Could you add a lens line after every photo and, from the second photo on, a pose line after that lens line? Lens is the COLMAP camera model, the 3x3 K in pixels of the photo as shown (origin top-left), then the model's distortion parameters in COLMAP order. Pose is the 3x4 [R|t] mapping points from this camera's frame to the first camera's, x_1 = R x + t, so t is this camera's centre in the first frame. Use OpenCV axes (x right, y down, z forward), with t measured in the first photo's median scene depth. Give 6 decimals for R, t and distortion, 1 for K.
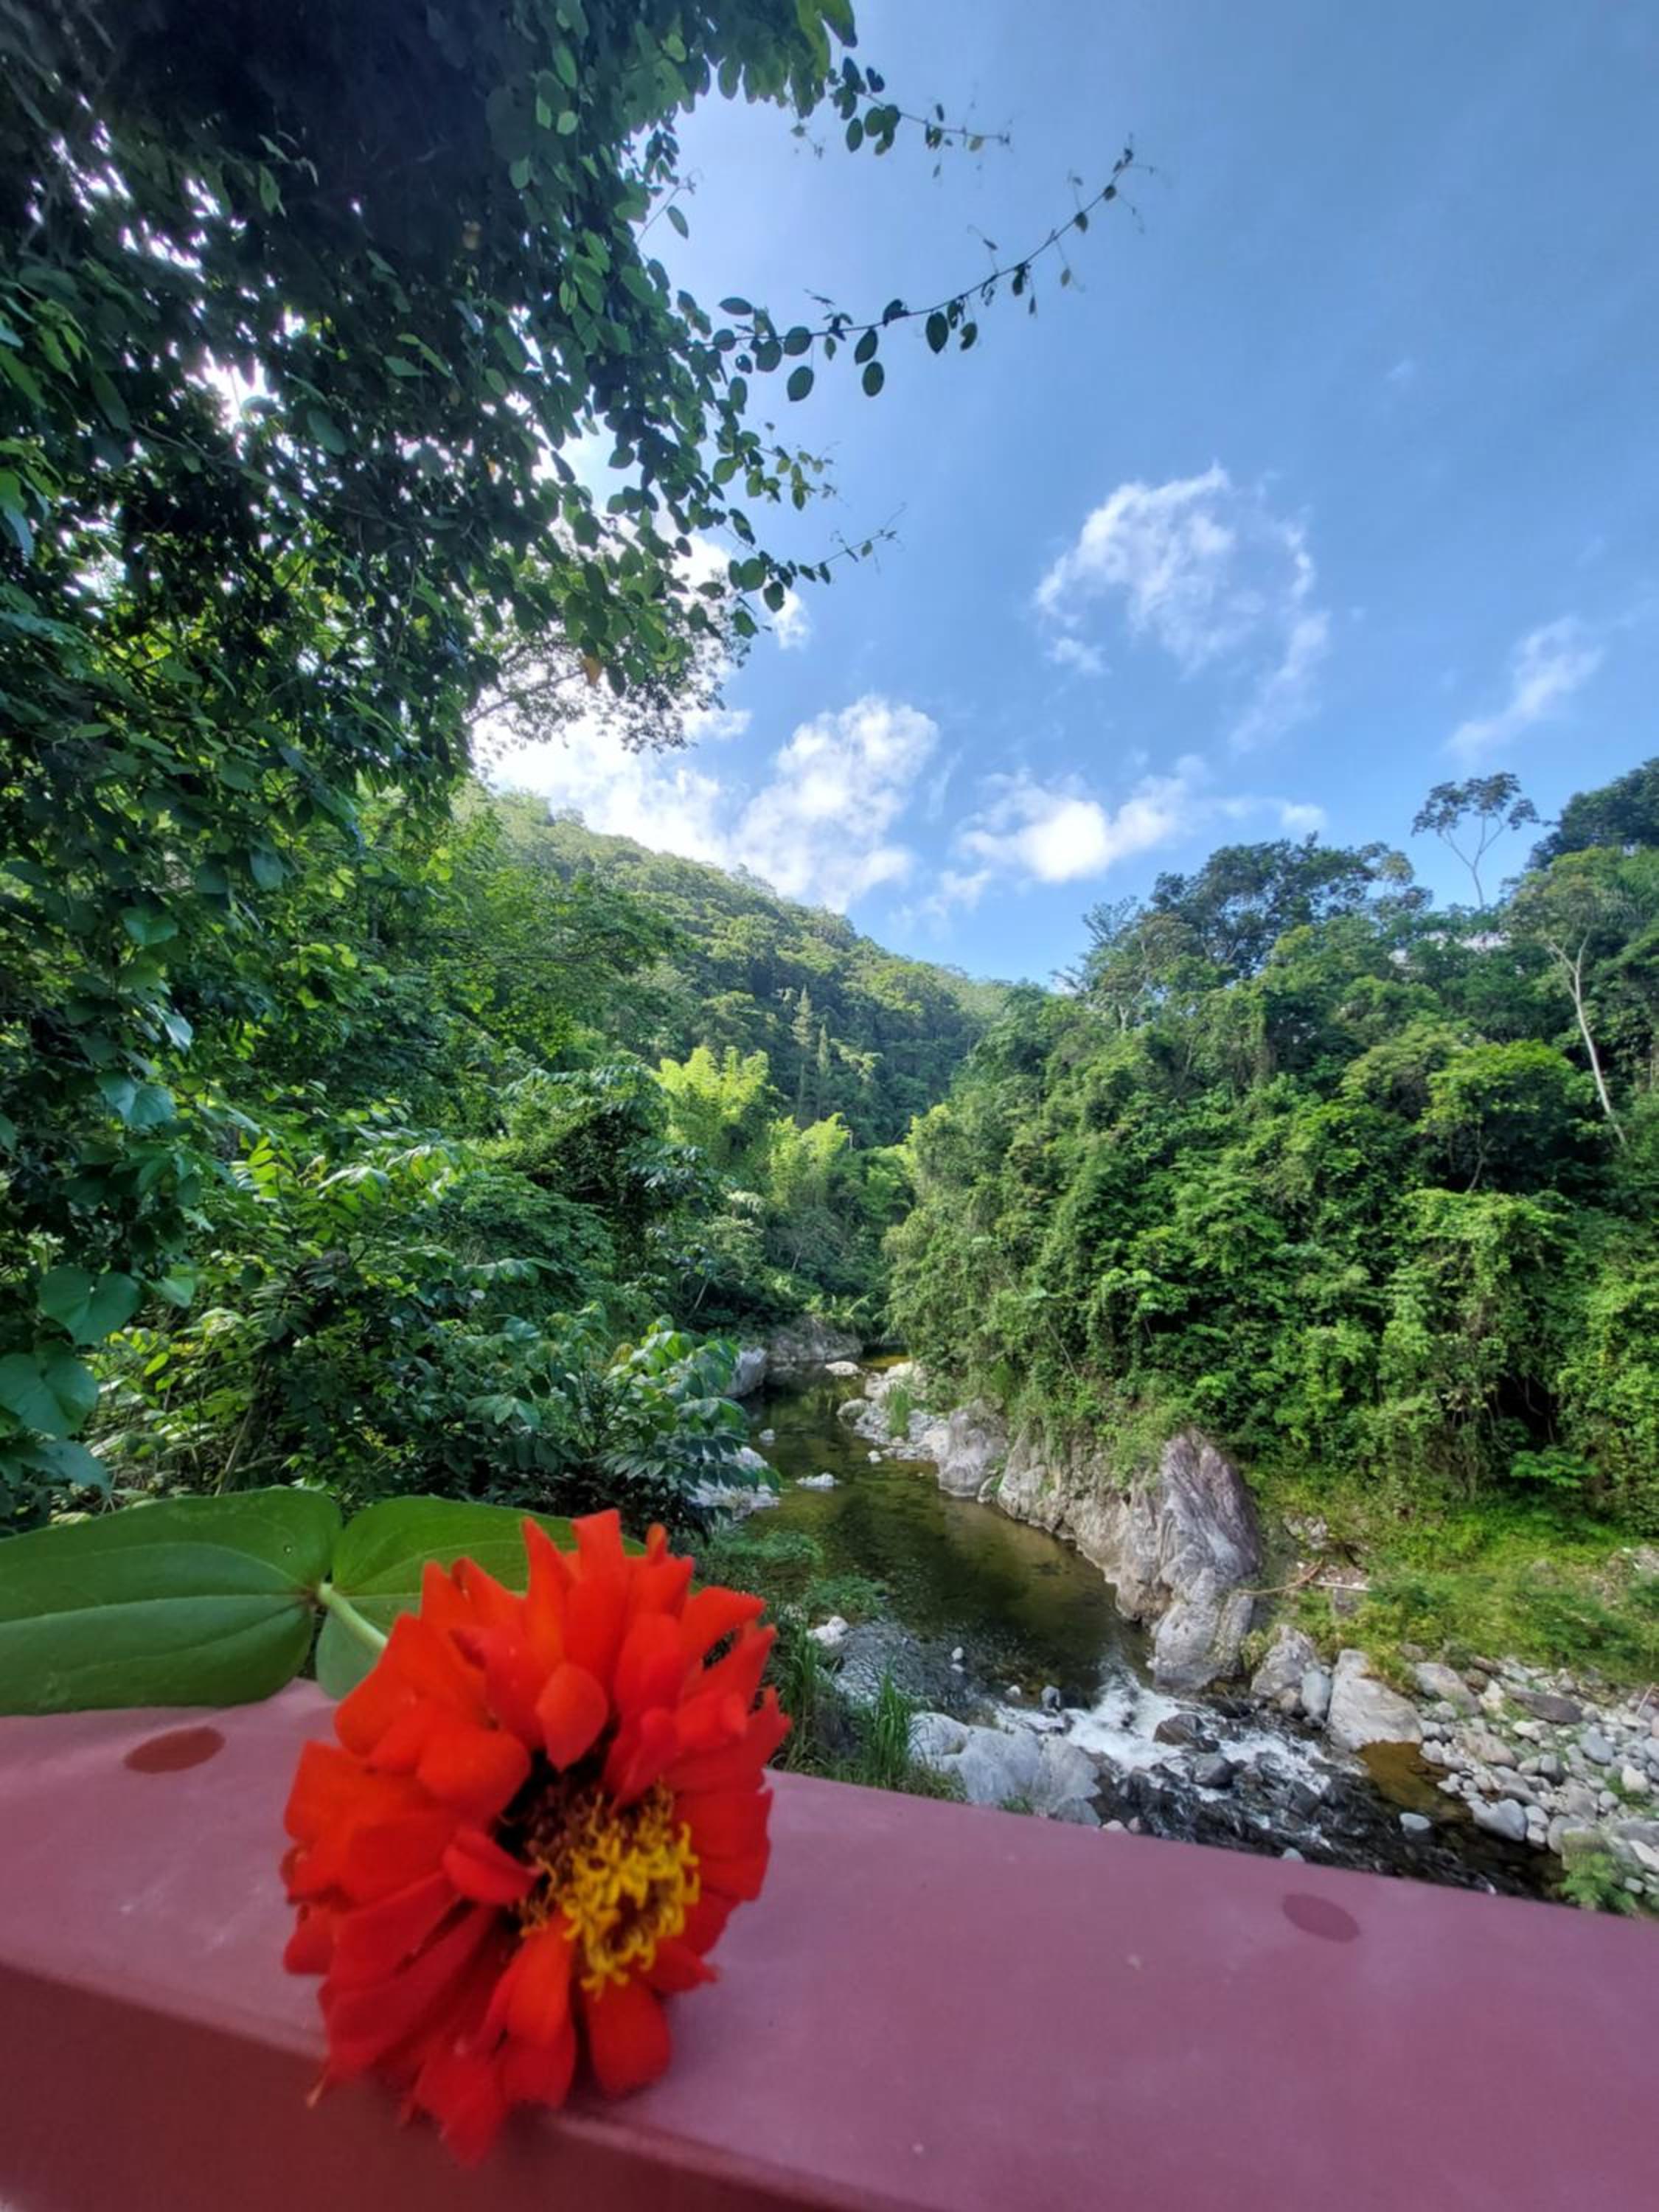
lens RADIAL K [[915.0, 0, 827.6], [0, 915.0, 1114.0], [0, 0, 1]] dist [-0.000991, -0.000221]
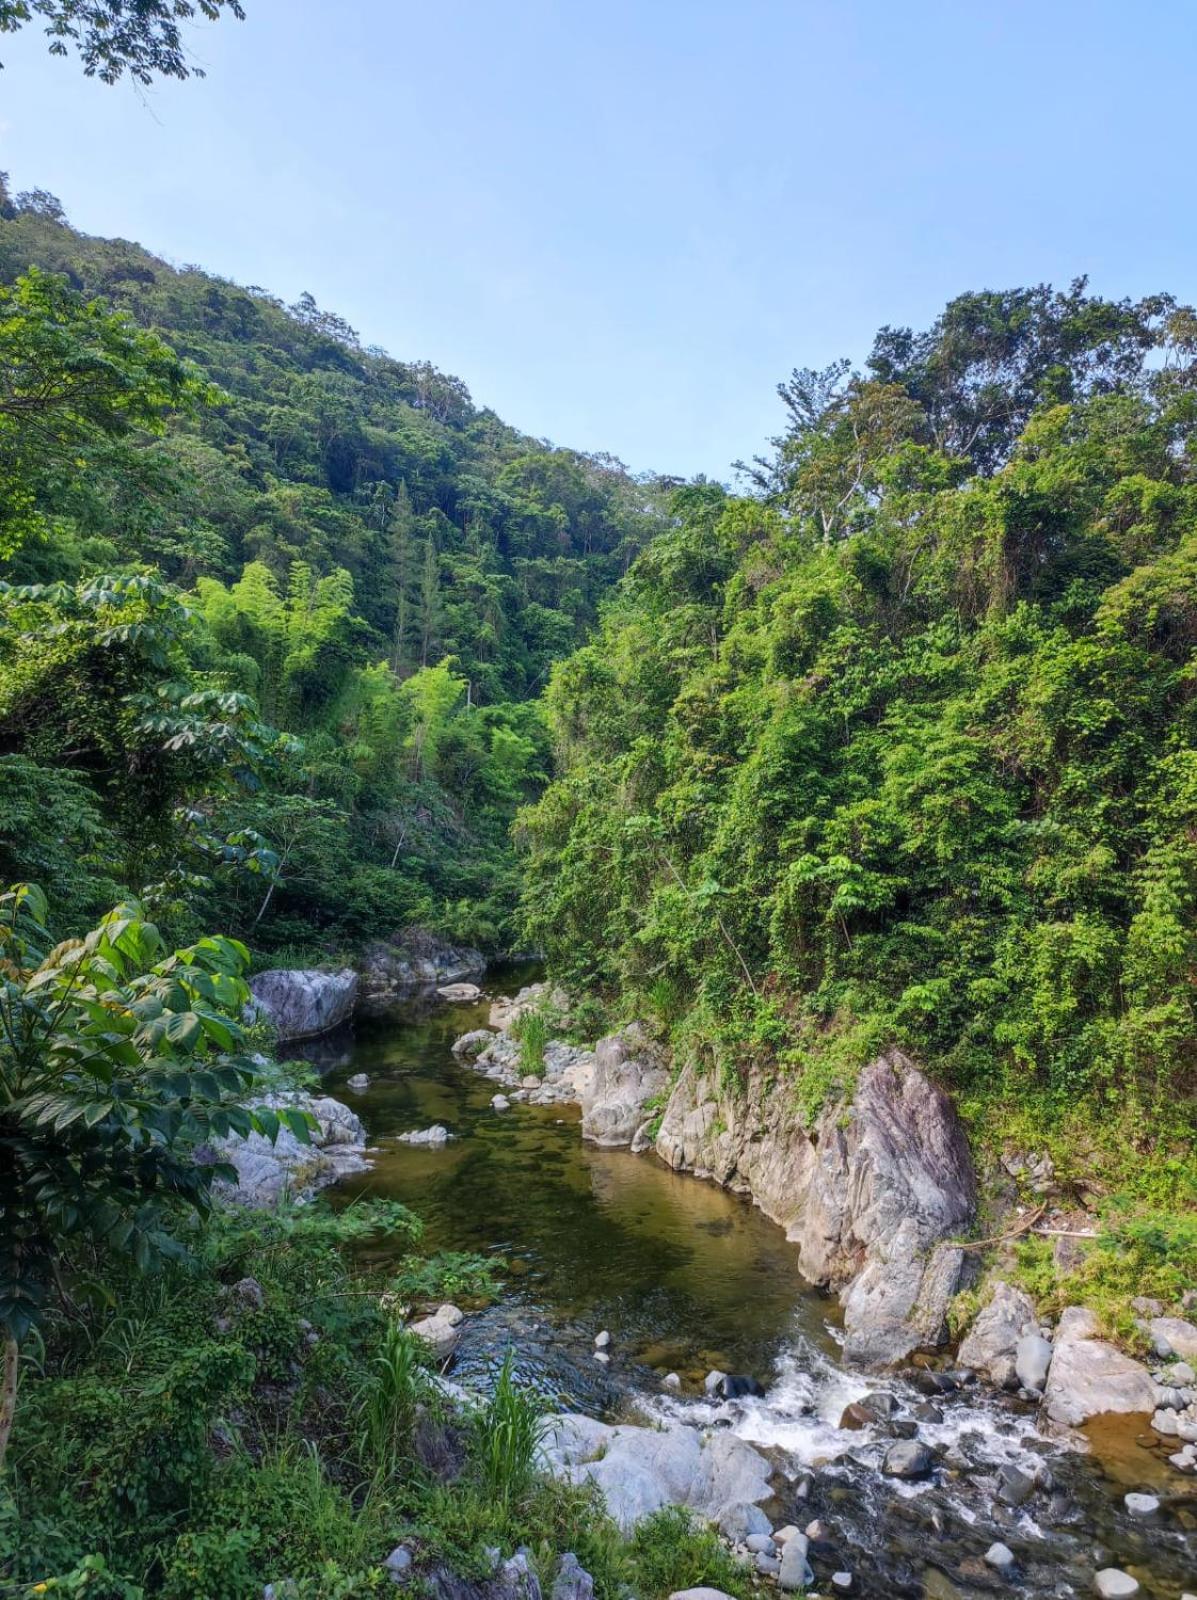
lens RADIAL K [[1214.4, 0, 598.5], [0, 1214.4, 800.0], [0, 0, 1]] dist [0.070624, -0.007885]
pose [[0.991648, -0.011351, 0.128471, 0.005975], [-0.003536, 0.993352, 0.115061, 0.003829], [-0.128923, -0.114554, 0.985016, 0.005242]]
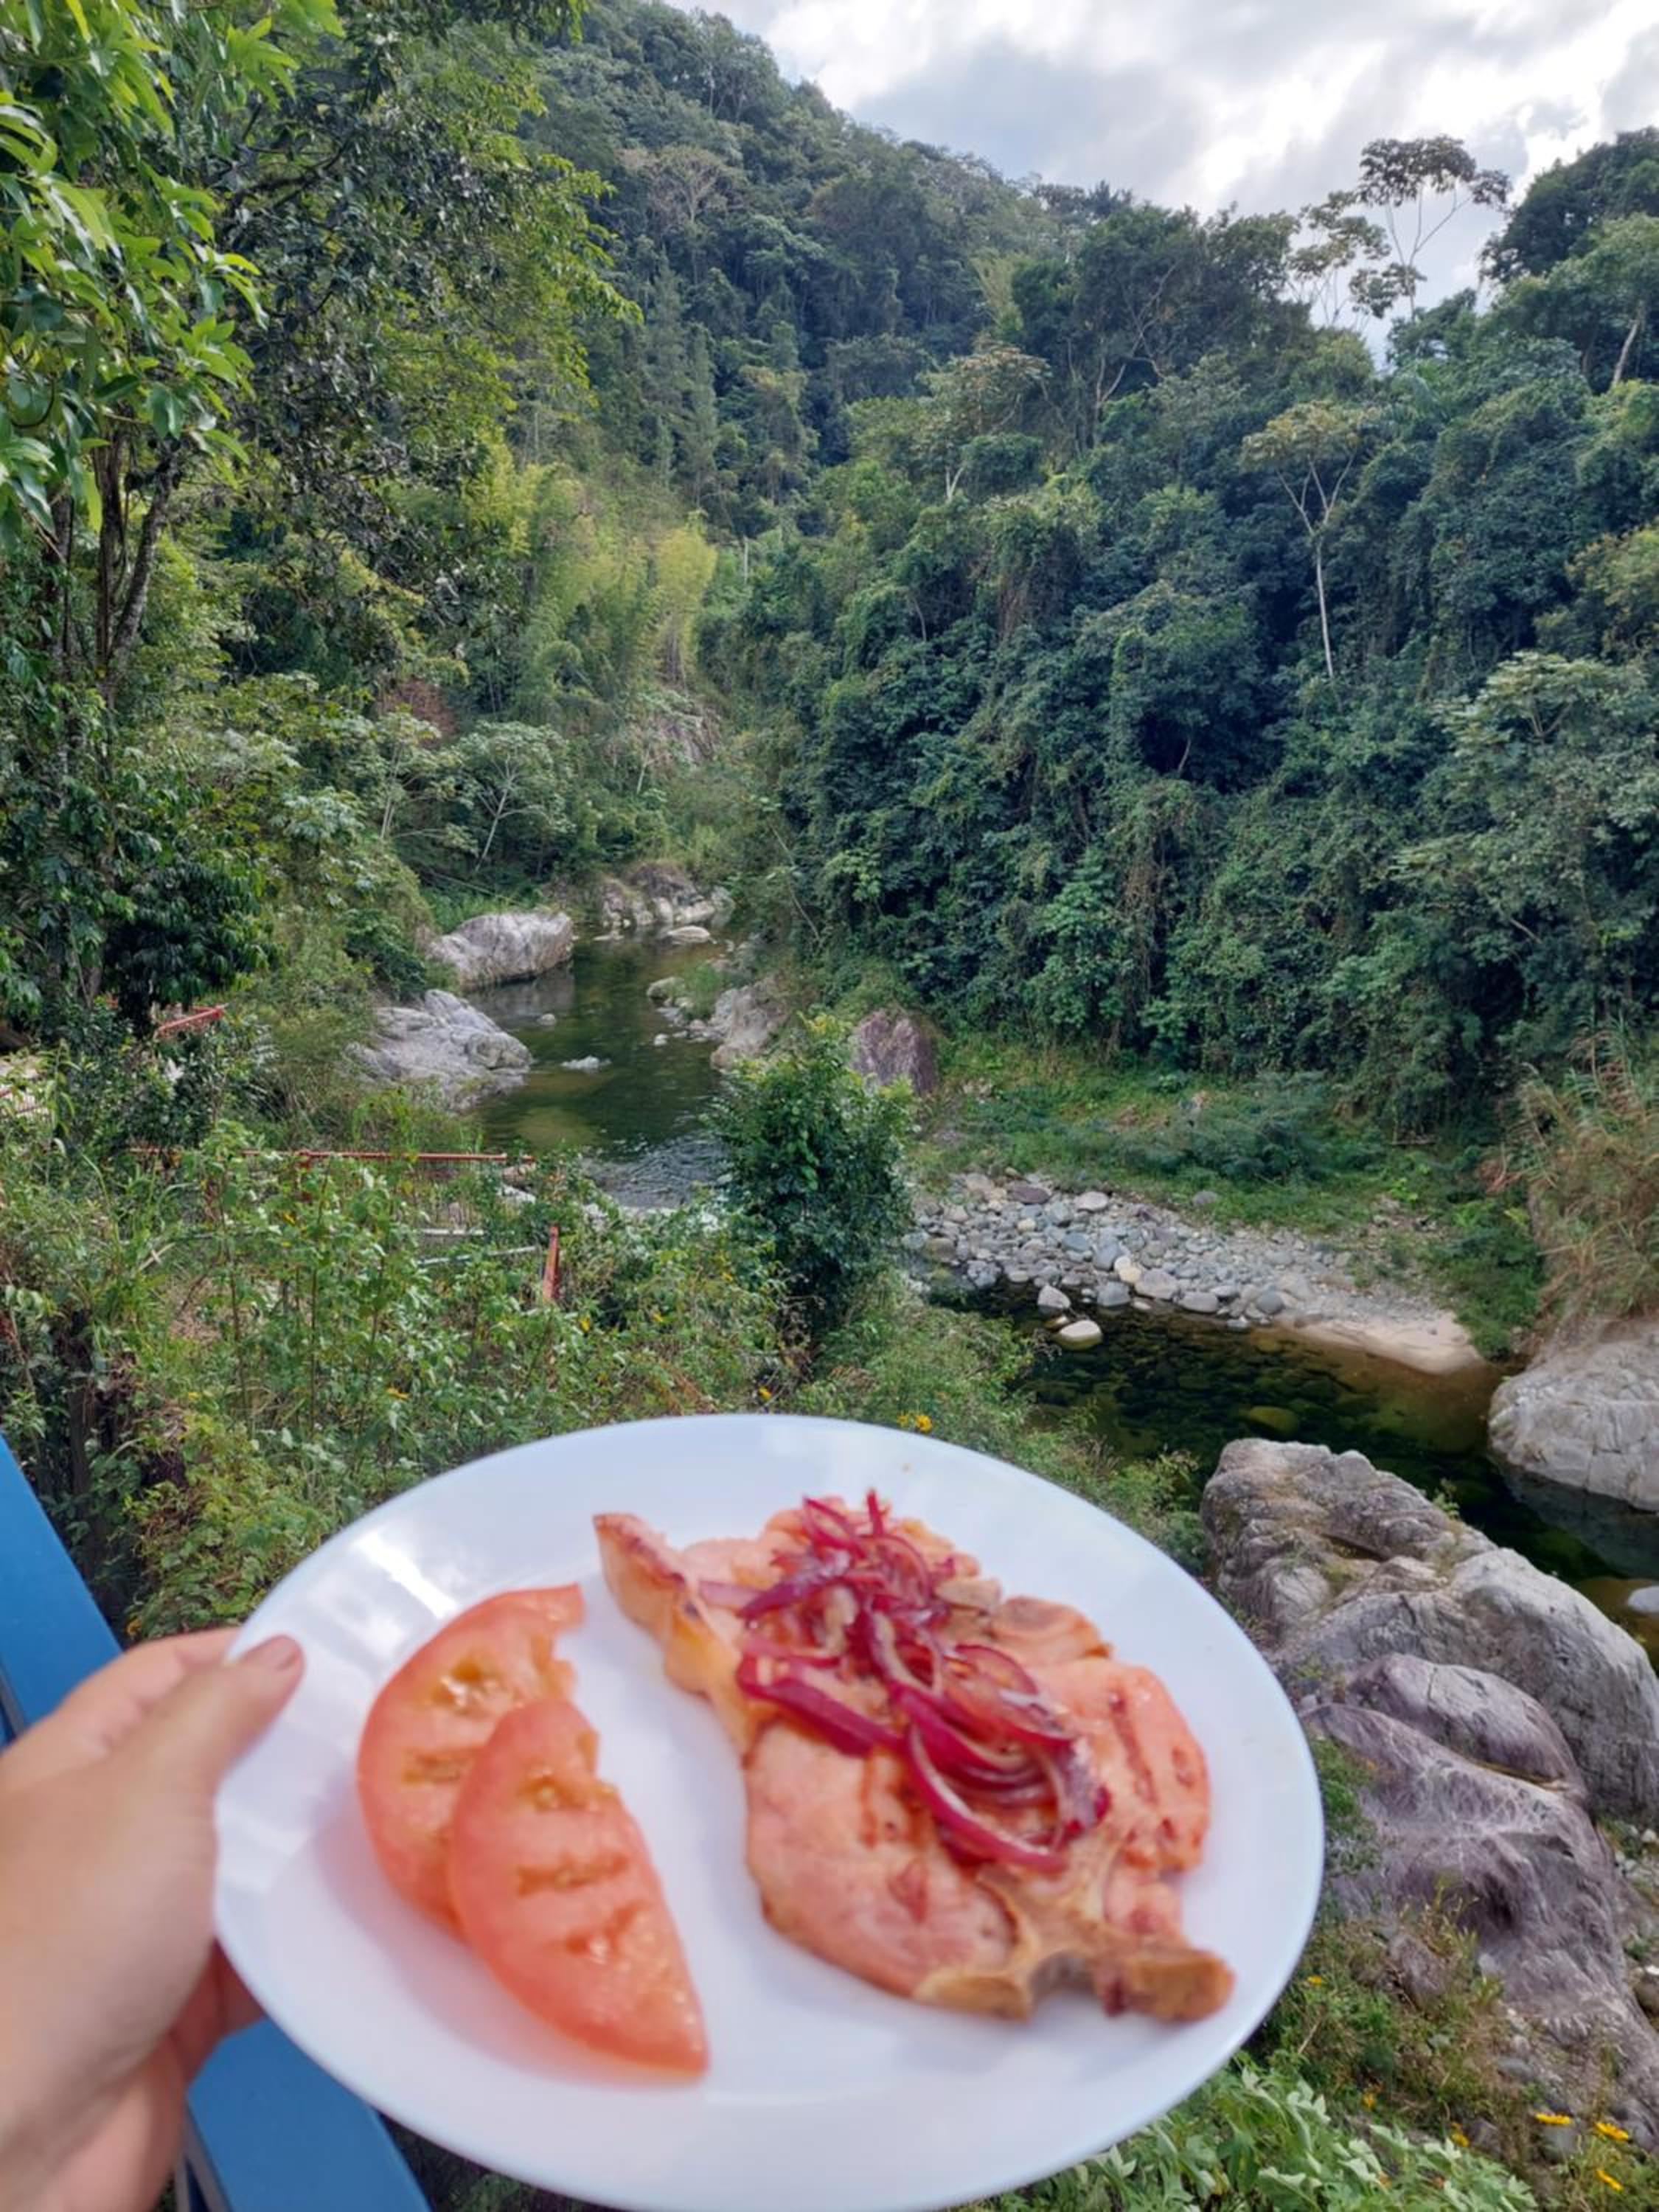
lens RADIAL K [[1613.3, 0, 829.5], [0, 1613.3, 1106.0], [0, 0, 1]] dist [0.180416, -0.160920]
pose [[0.999630, -0.023750, 0.013277, 0.270155], [0.016932, 0.924945, 0.379724, -0.230593], [-0.021299, -0.379358, 0.925005, -0.692768]]
